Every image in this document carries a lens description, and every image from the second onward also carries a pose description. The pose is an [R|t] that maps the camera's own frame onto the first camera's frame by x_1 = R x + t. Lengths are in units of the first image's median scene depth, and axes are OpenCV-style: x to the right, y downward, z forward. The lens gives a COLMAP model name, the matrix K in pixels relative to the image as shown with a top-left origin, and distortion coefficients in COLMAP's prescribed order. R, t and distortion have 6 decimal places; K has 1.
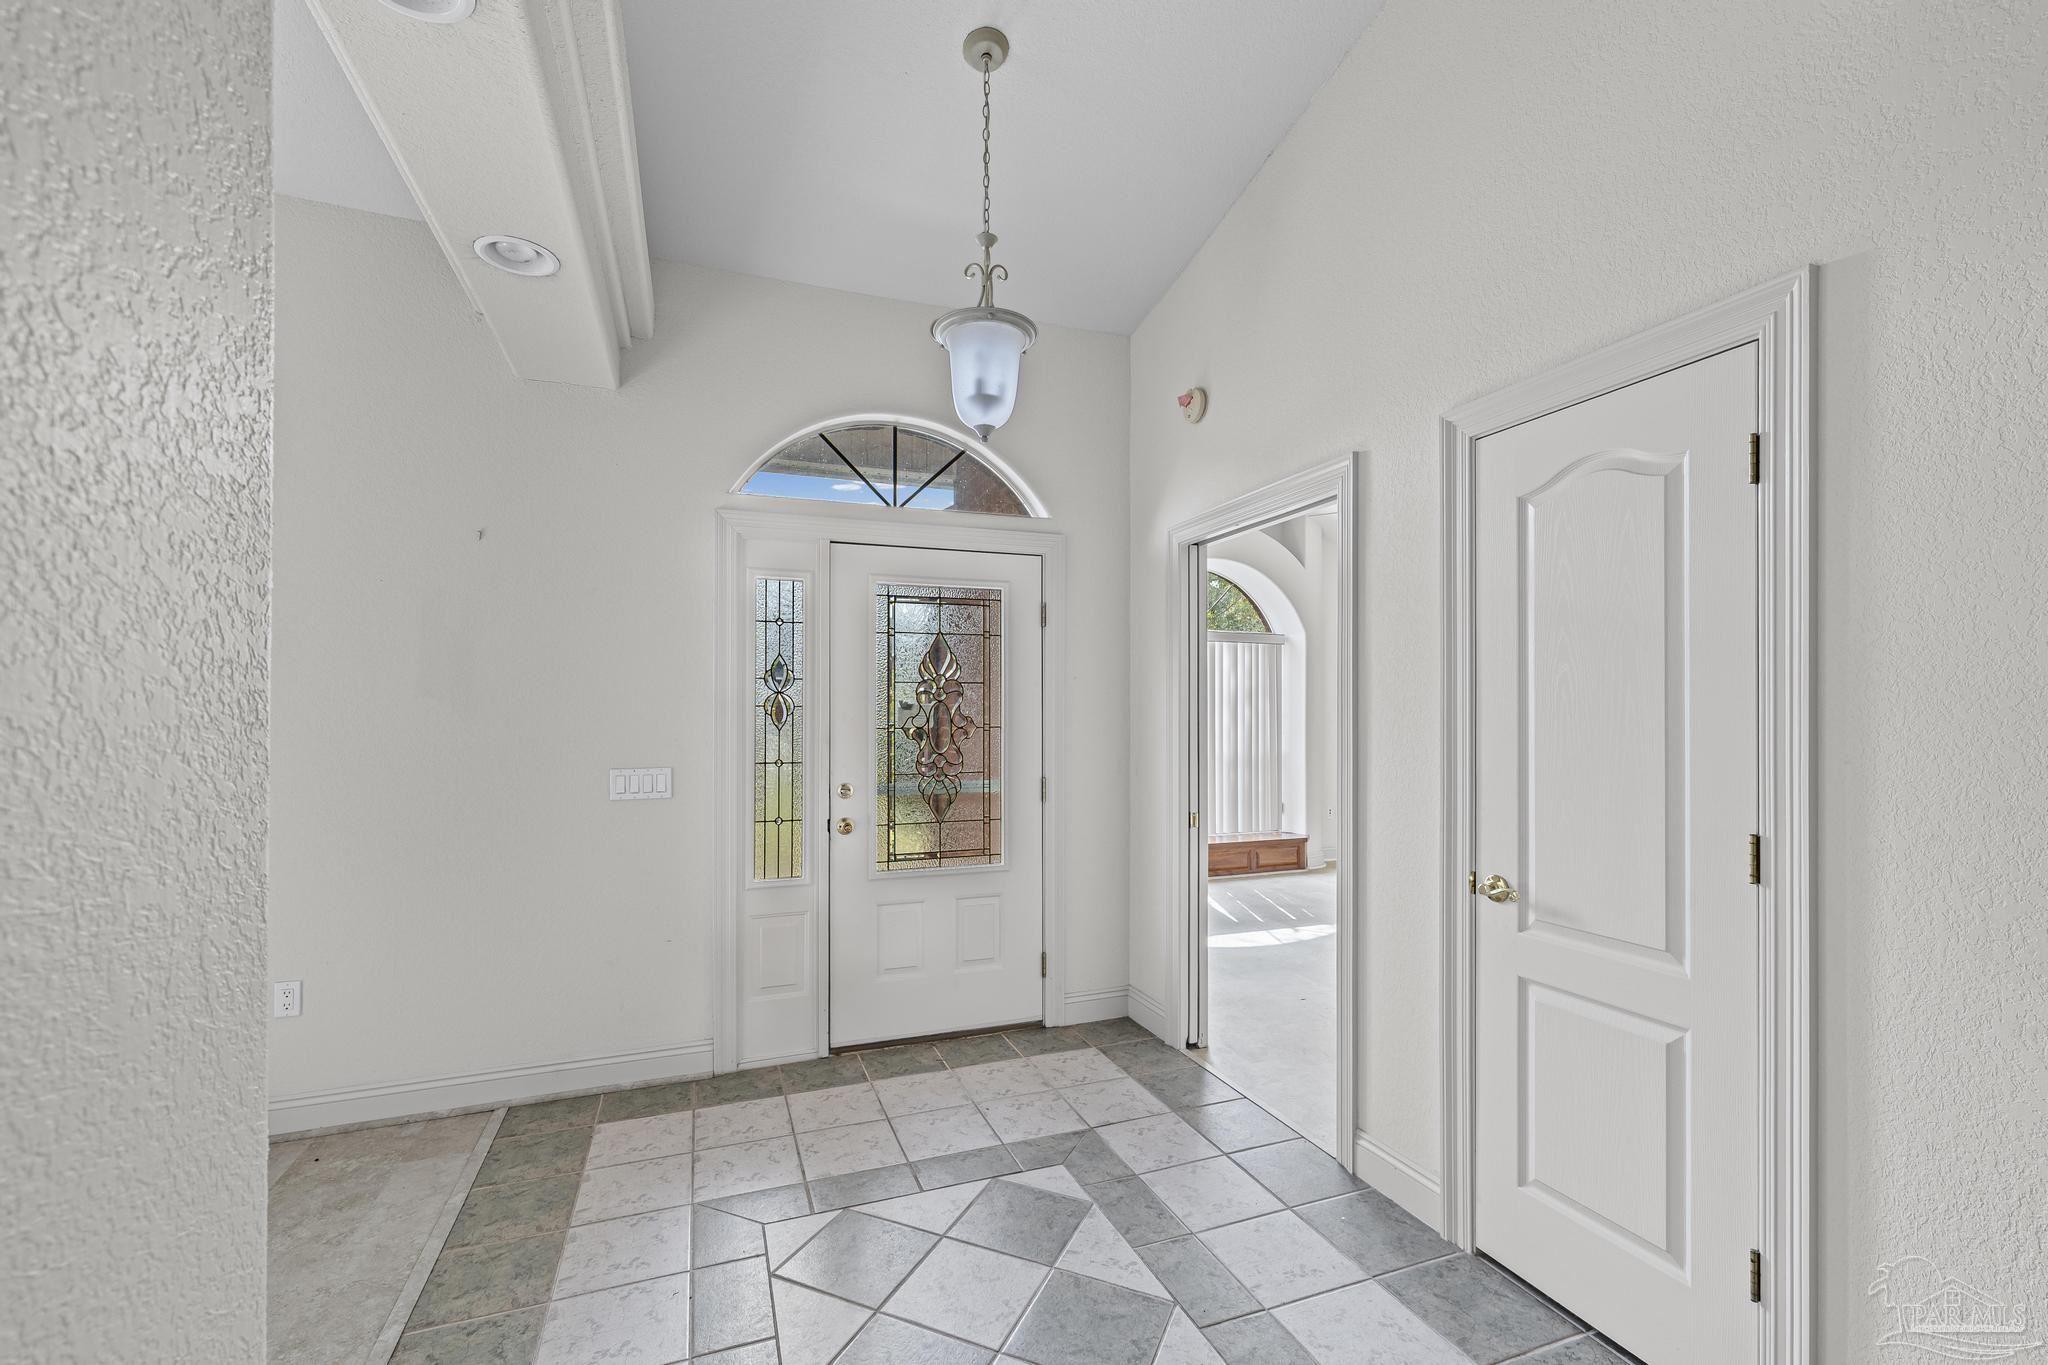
lens RADIAL K [[856.0, 0, 1017.8], [0, 856.0, 699.1], [0, 0, 1]] dist [0.001599, -0.000136]
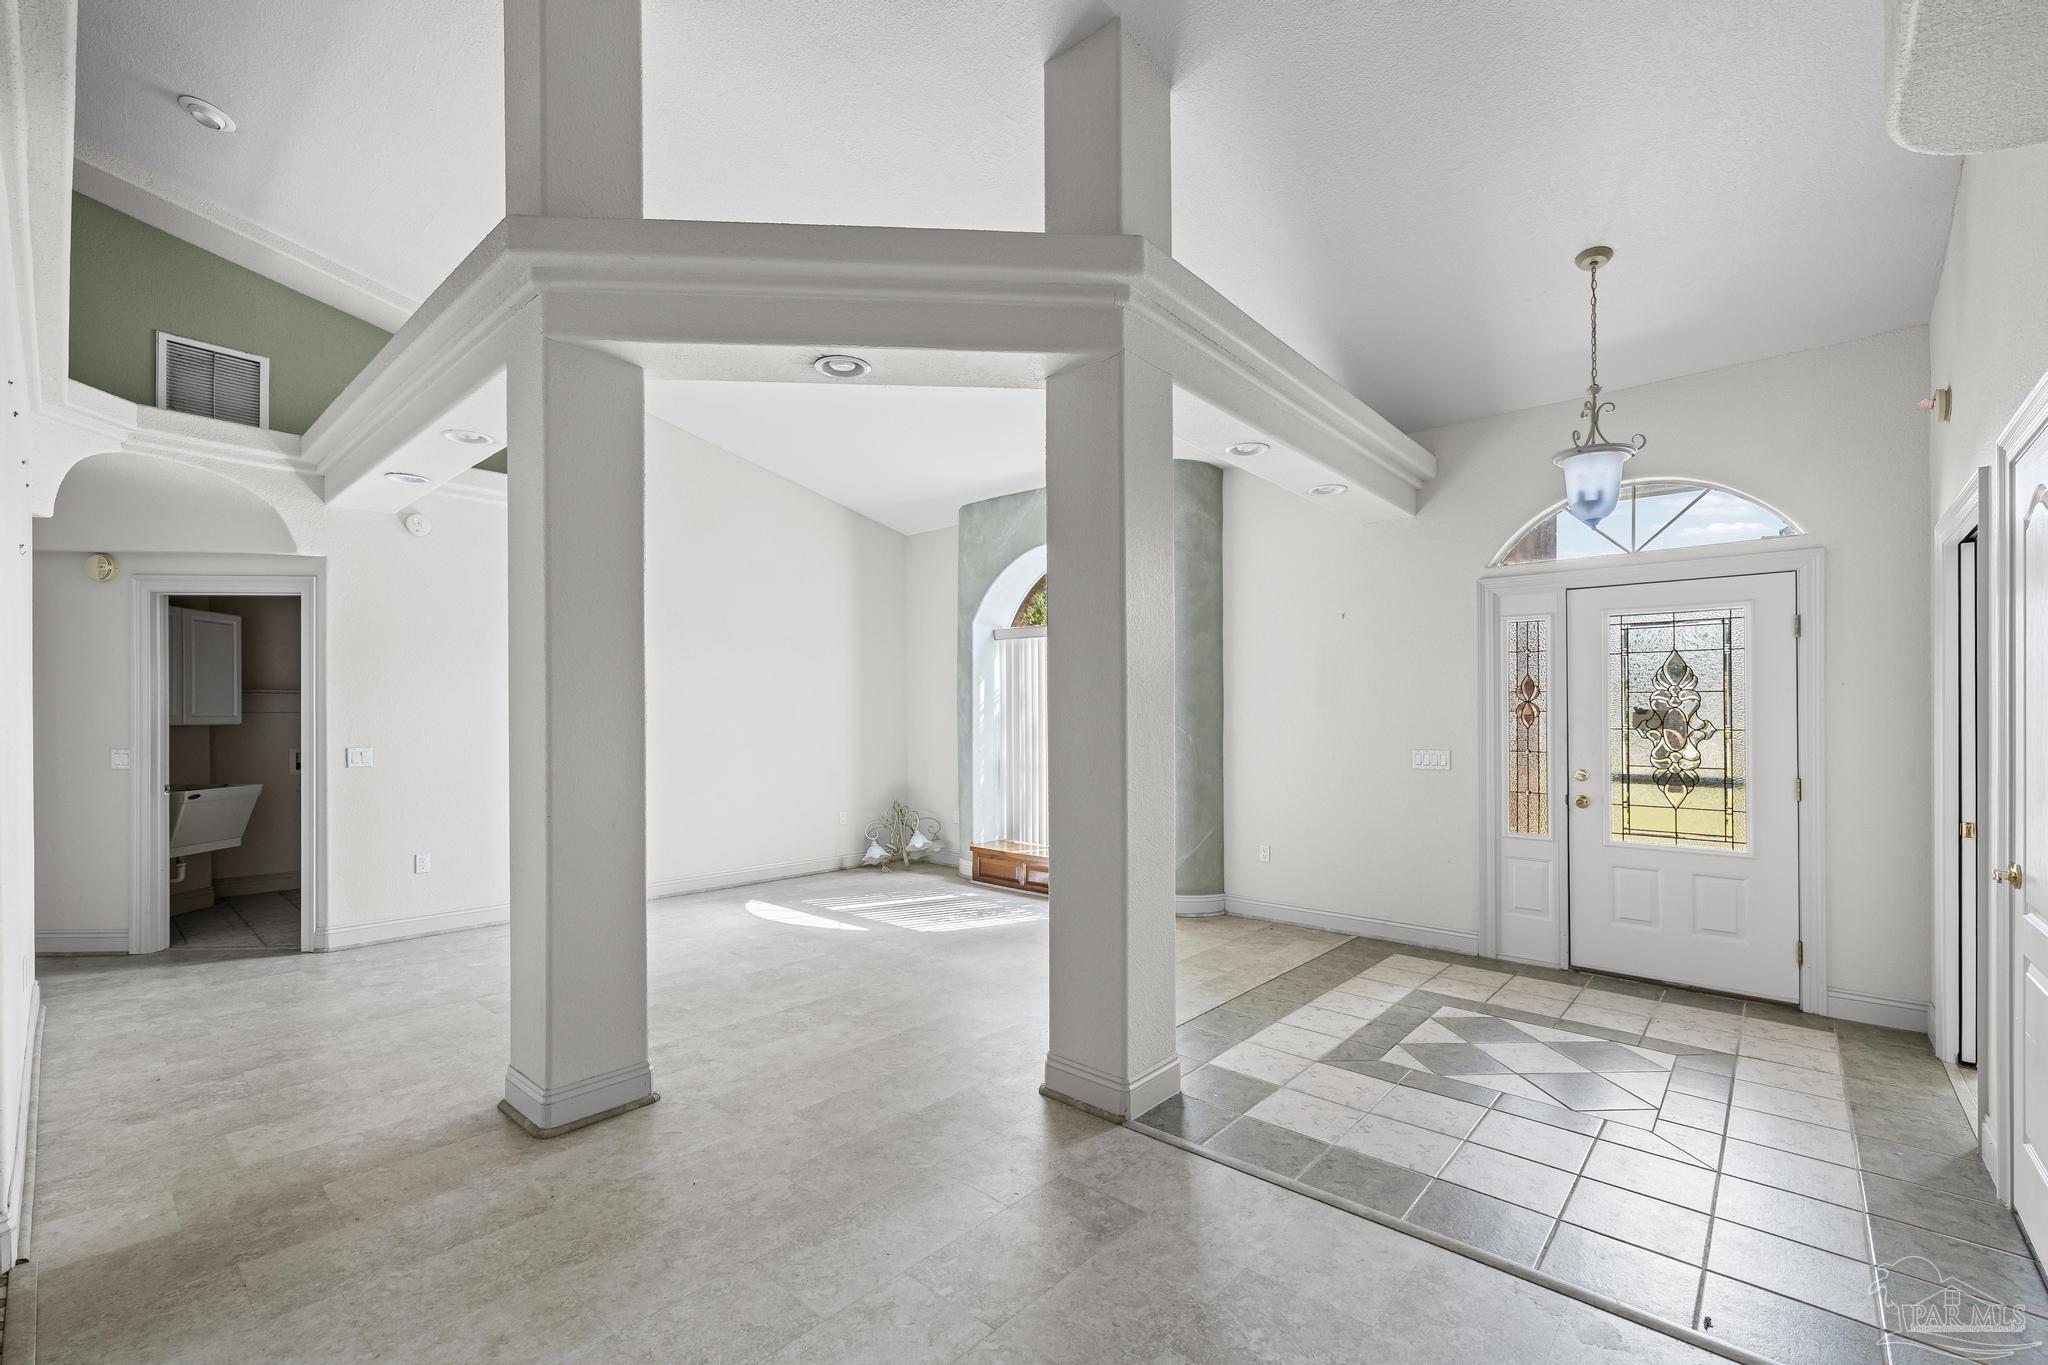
lens RADIAL K [[856.0, 0, 1017.8], [0, 856.0, 699.1], [0, 0, 1]] dist [0.001599, -0.000136]
pose [[0.463353, -0.014490, -0.886055, 0.603865], [0.006478, 0.999895, -0.012964, 0.000967], [0.886150, 0.000267, 0.463399, -0.413228]]
